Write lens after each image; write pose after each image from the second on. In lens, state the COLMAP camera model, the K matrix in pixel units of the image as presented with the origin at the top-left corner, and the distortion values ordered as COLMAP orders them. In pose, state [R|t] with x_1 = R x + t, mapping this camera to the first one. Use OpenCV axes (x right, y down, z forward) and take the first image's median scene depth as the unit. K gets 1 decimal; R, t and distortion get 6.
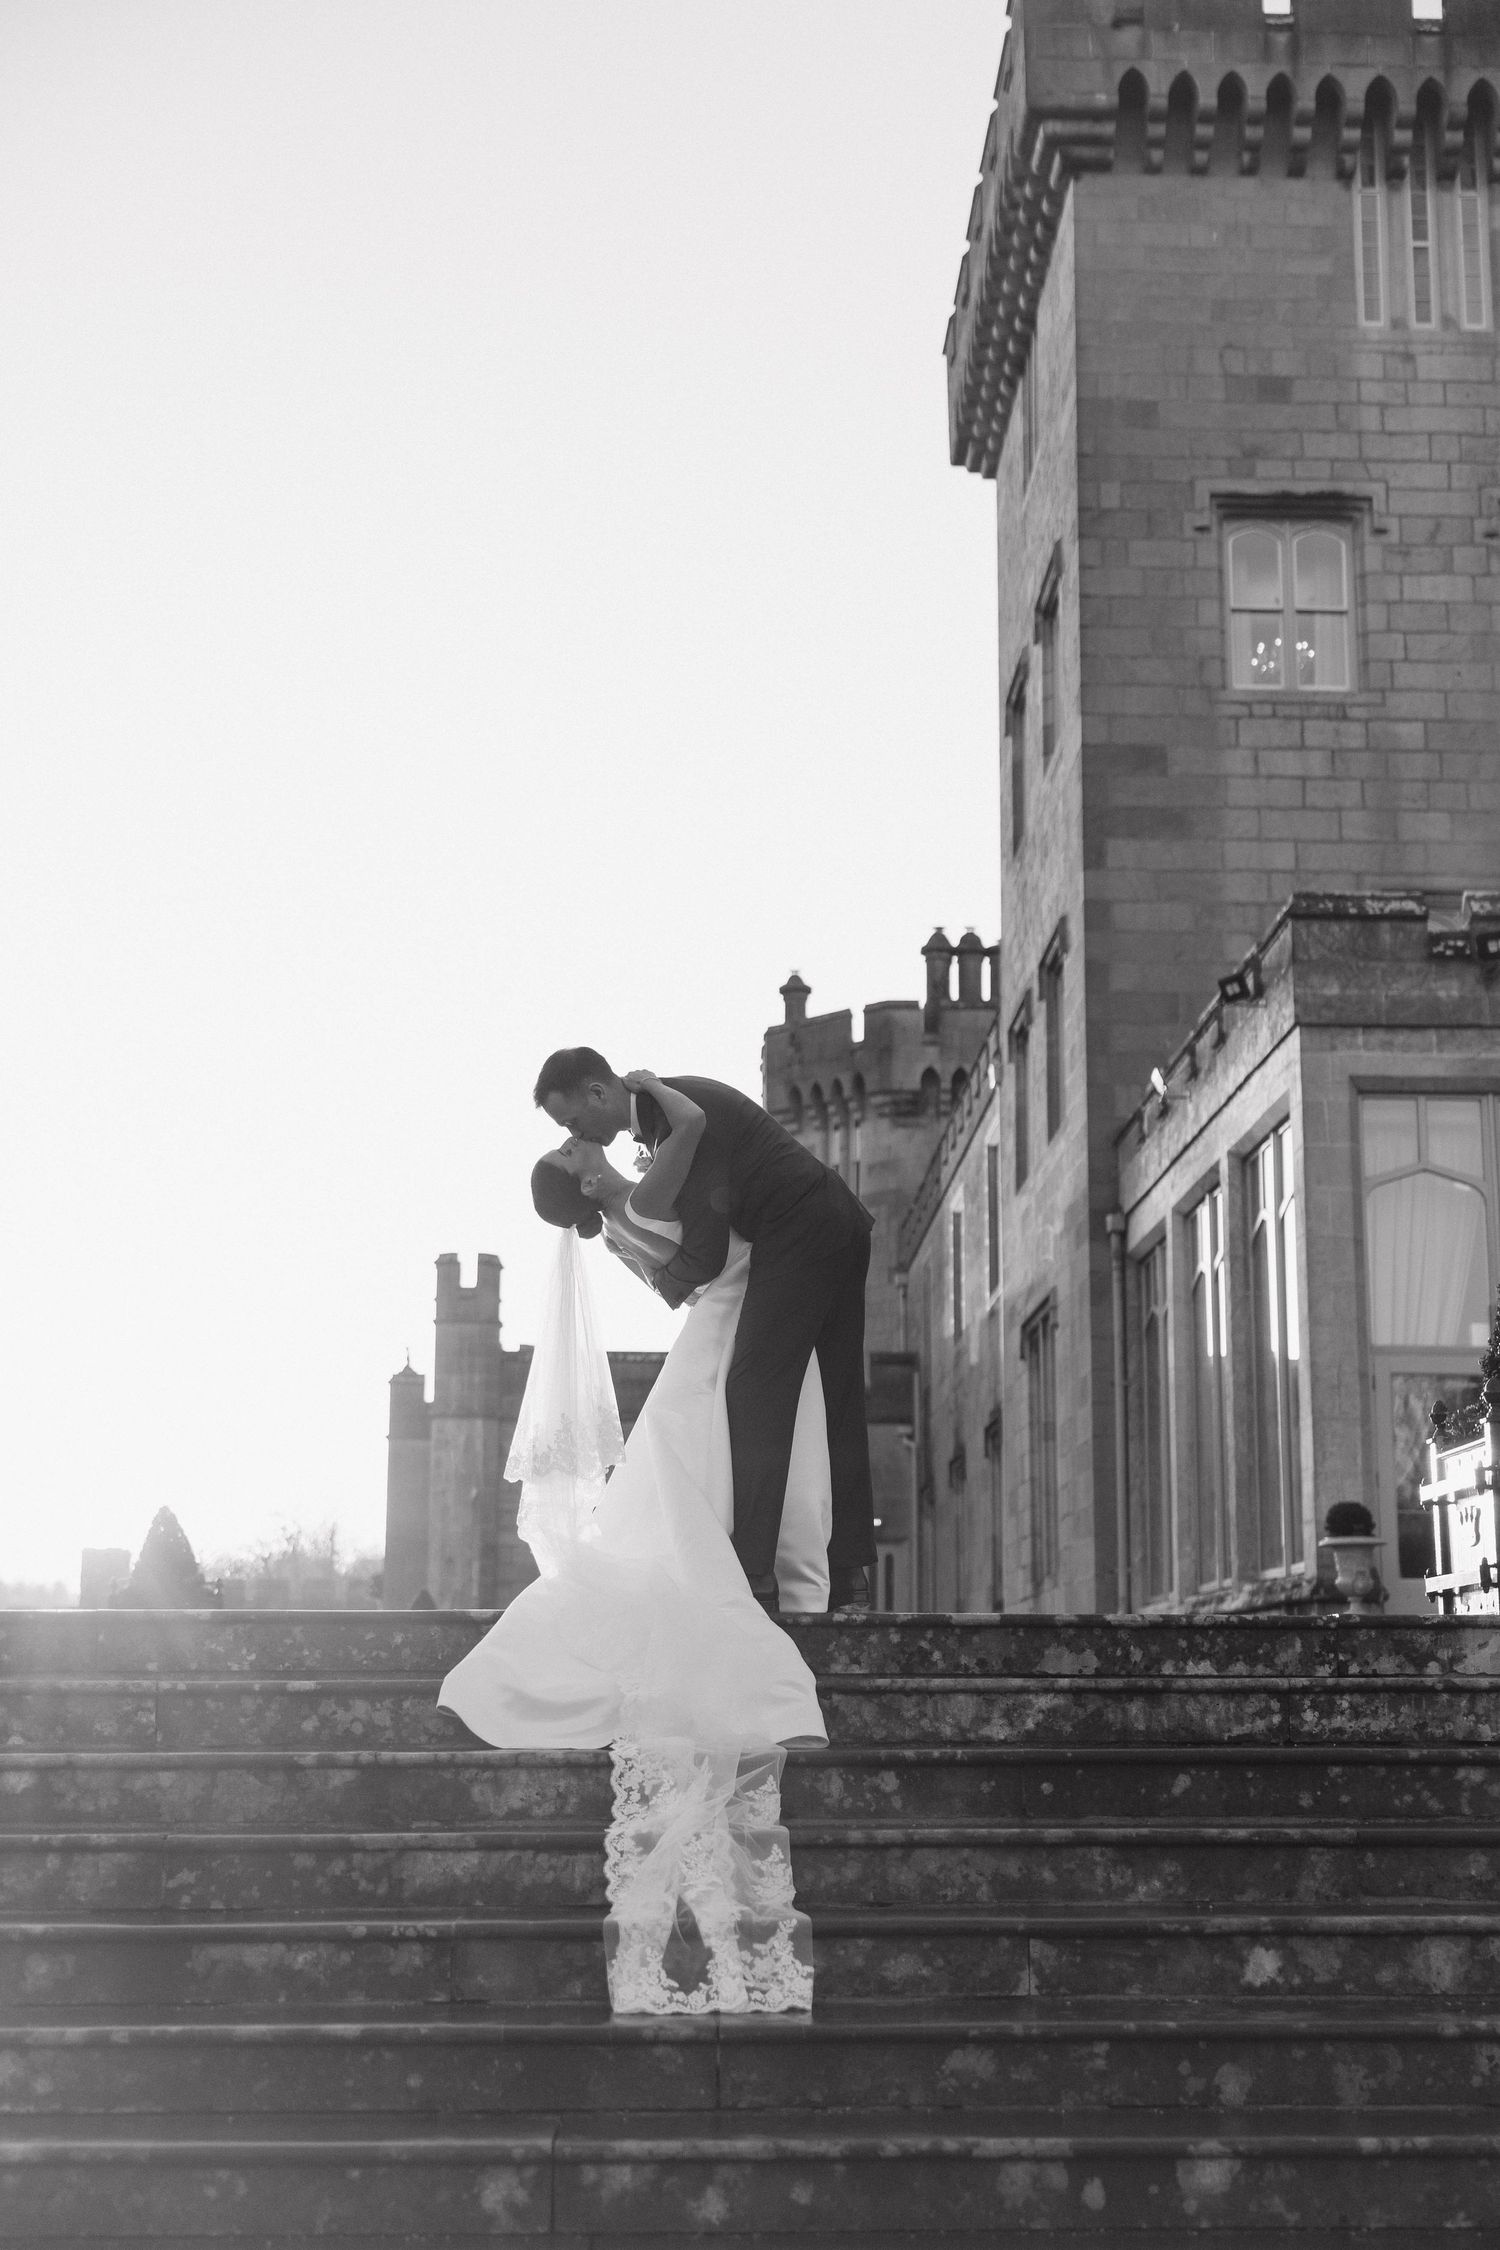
lens RADIAL K [[2717.7, 0, 750.0], [0, 2717.7, 1125.0], [0, 0, 1]] dist [0.013875, -0.014166]
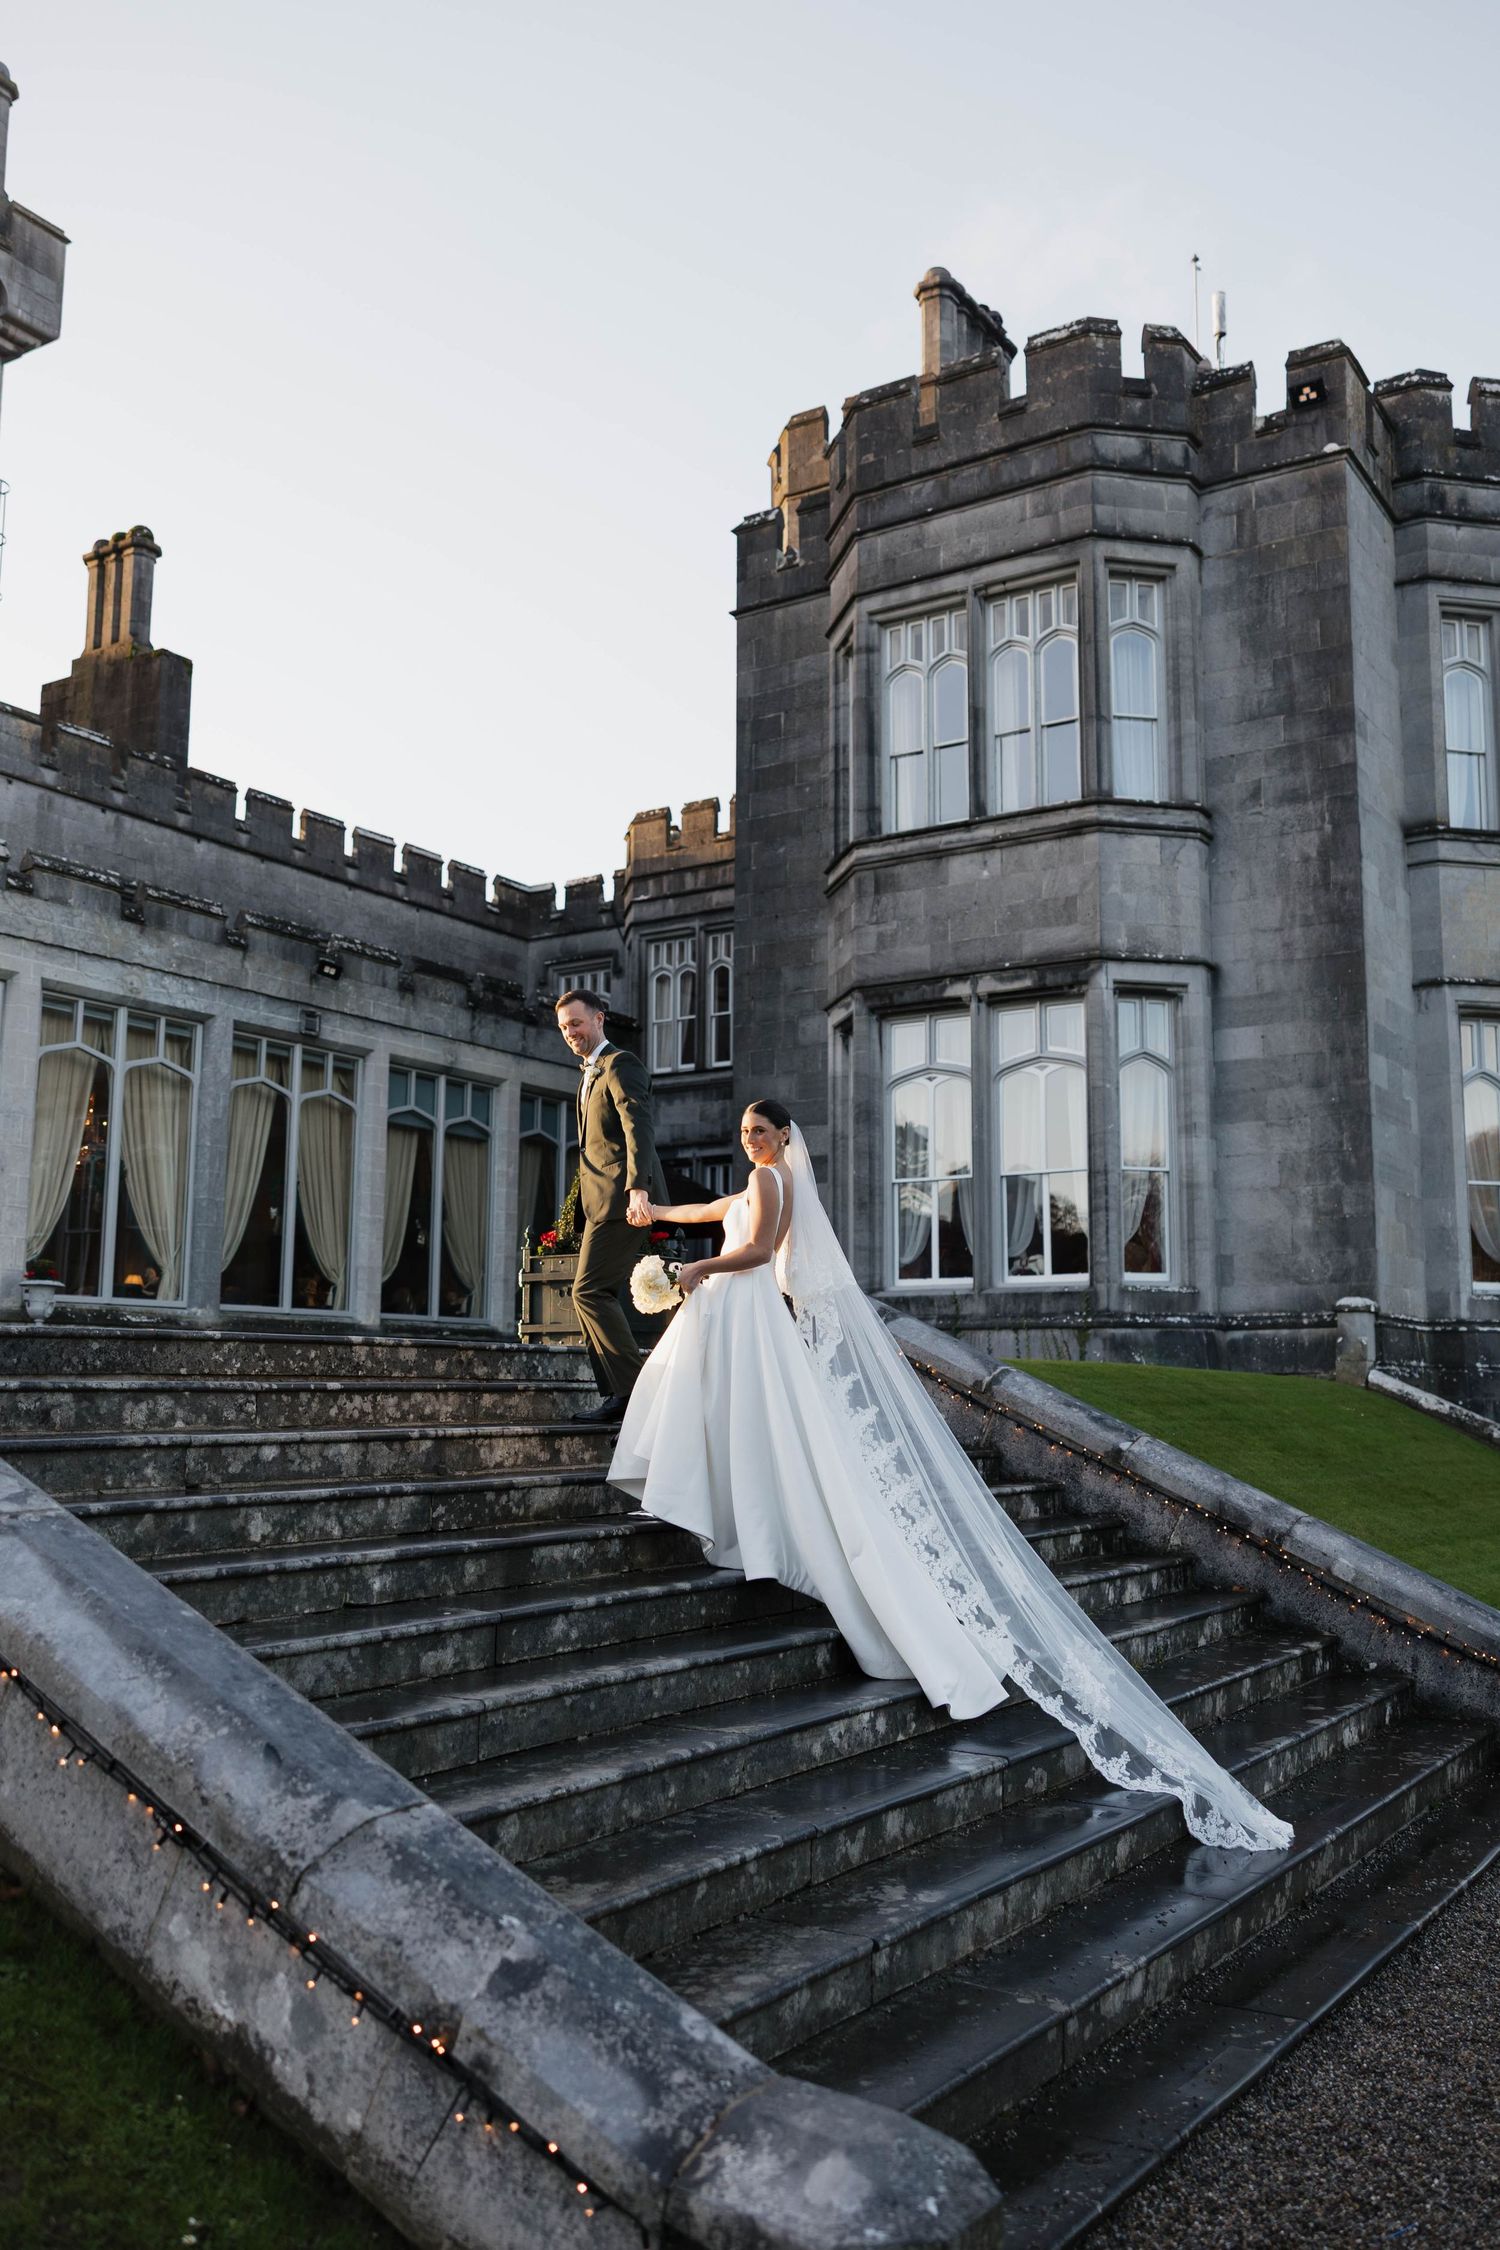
lens RADIAL K [[1905.8, 0, 704.1], [0, 1905.8, 1081.5], [0, 0, 1]] dist [0.012722, 0.000349]
pose [[0.582270, 0.132283, 0.802161, -0.281828], [-0.174666, 0.983988, -0.035482, 0.013256], [-0.794011, -0.119450, 0.596053, 0.071873]]
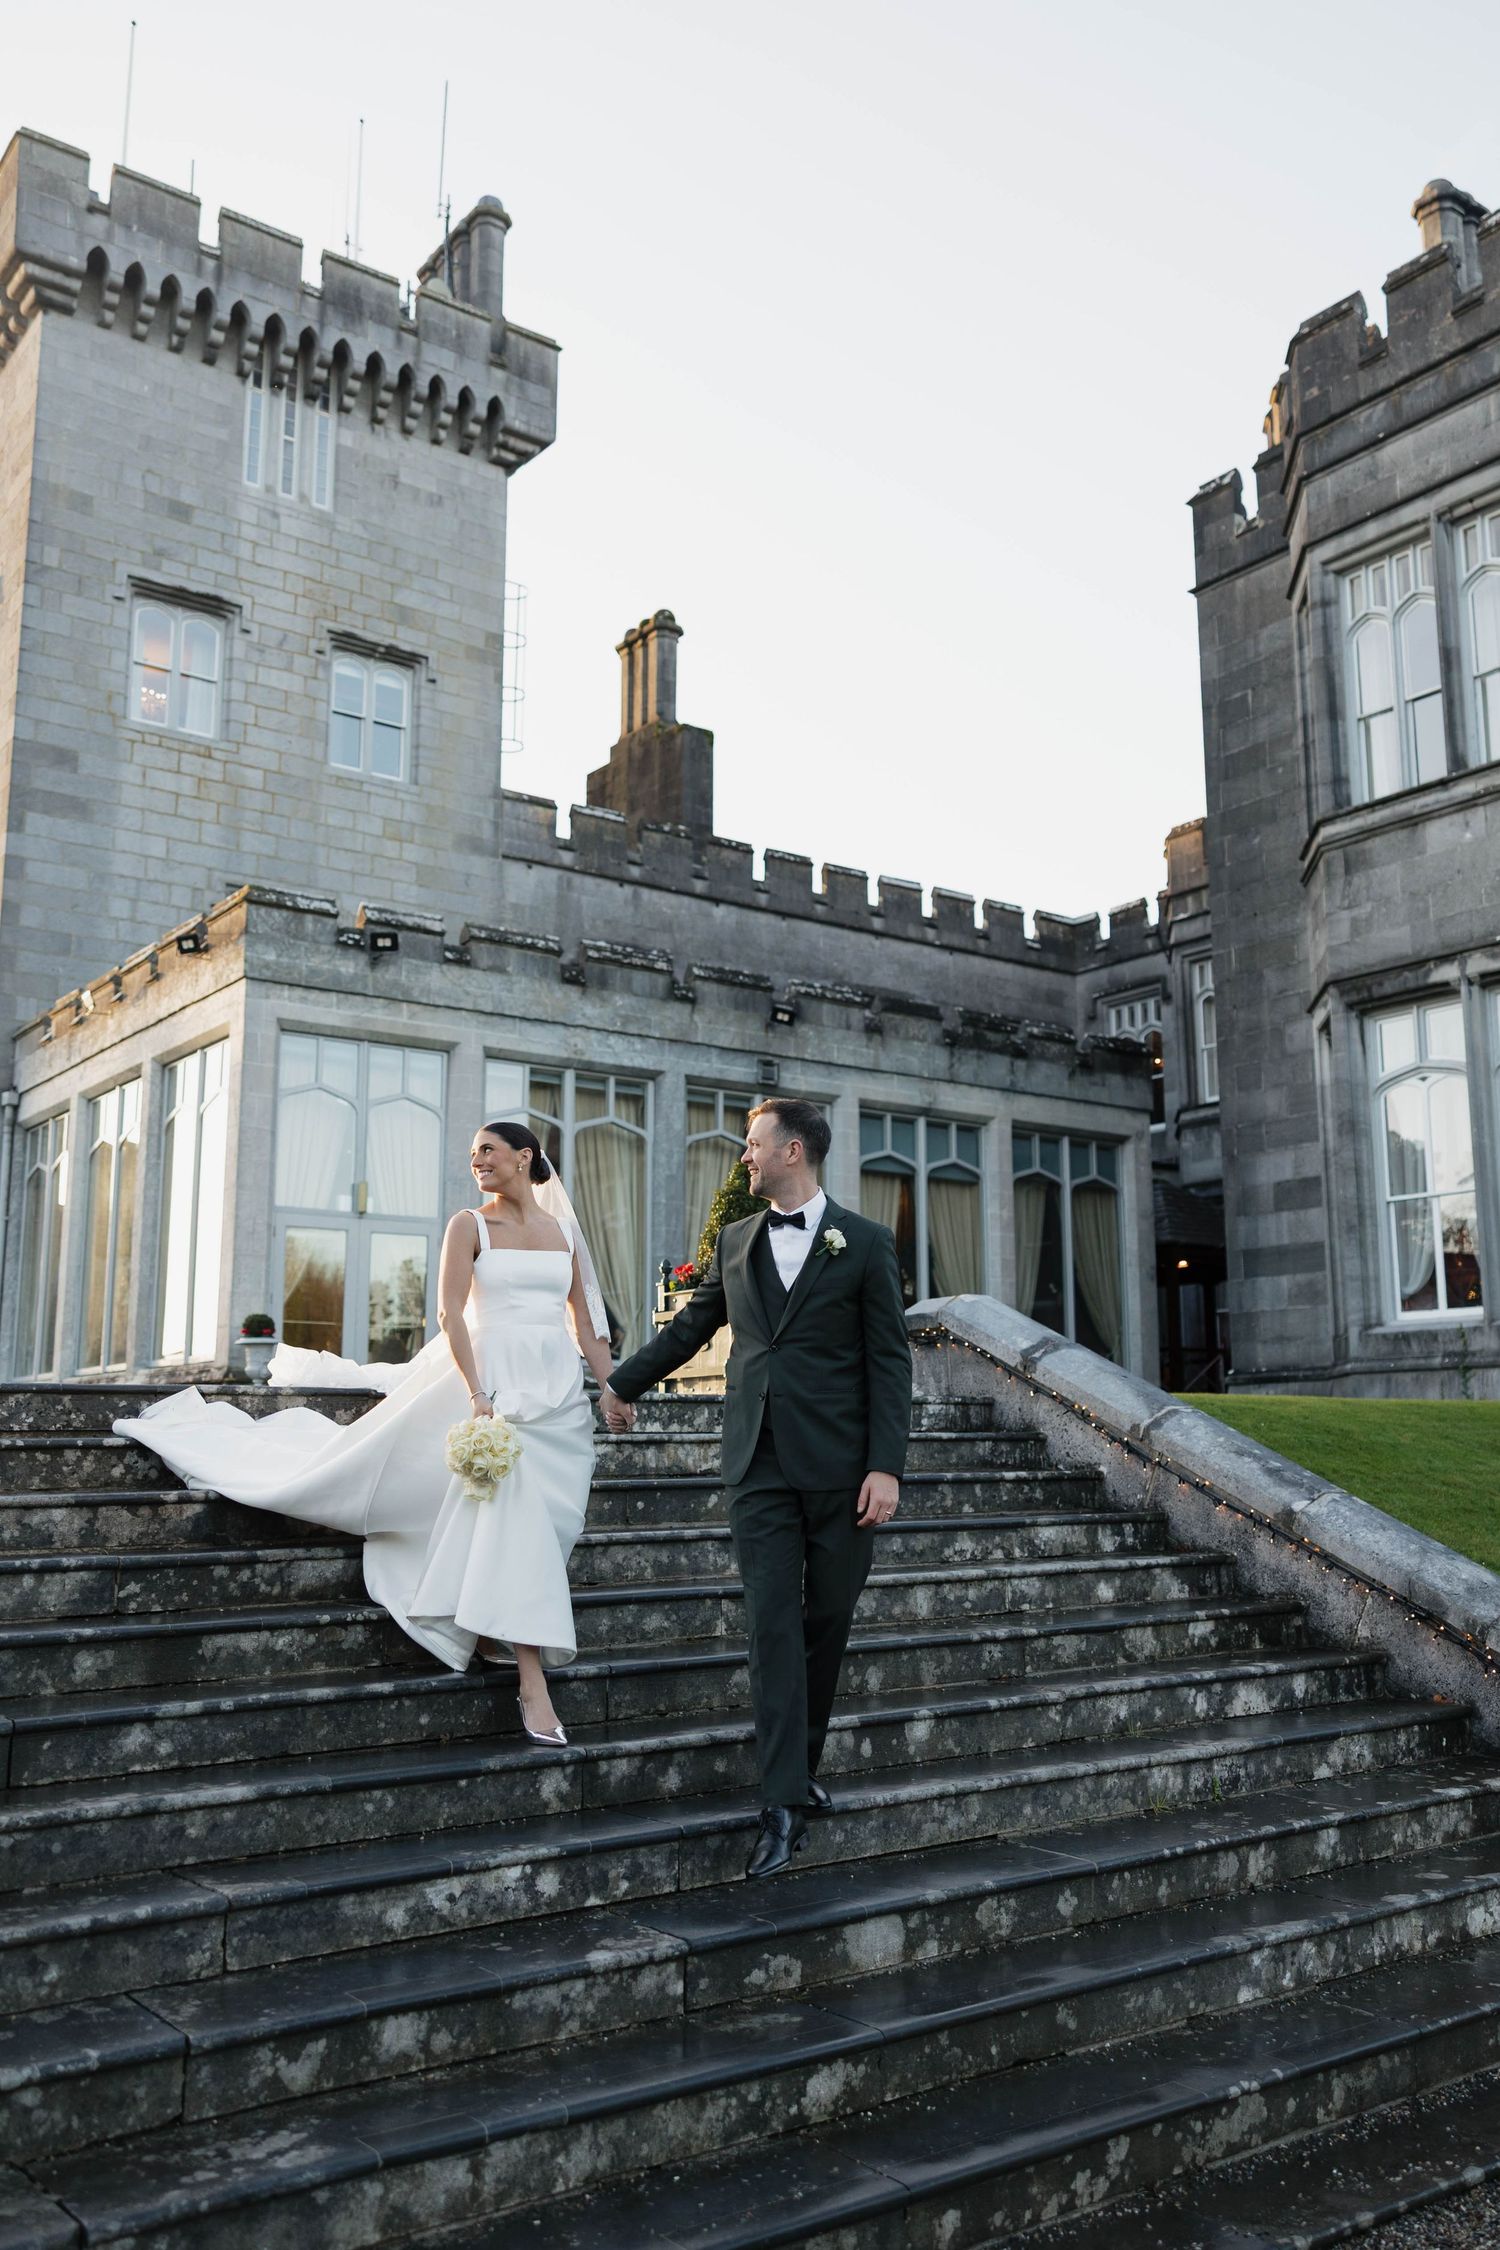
lens RADIAL K [[1908.9, 0, 754.4], [0, 1908.9, 1080.4], [0, 0, 1]] dist [0.010630, -0.001546]
pose [[0.818490, 0.101946, 0.565403, -0.138894], [-0.111068, 0.993643, -0.018377, 0.005351], [-0.563683, -0.047757, 0.824610, 0.025333]]
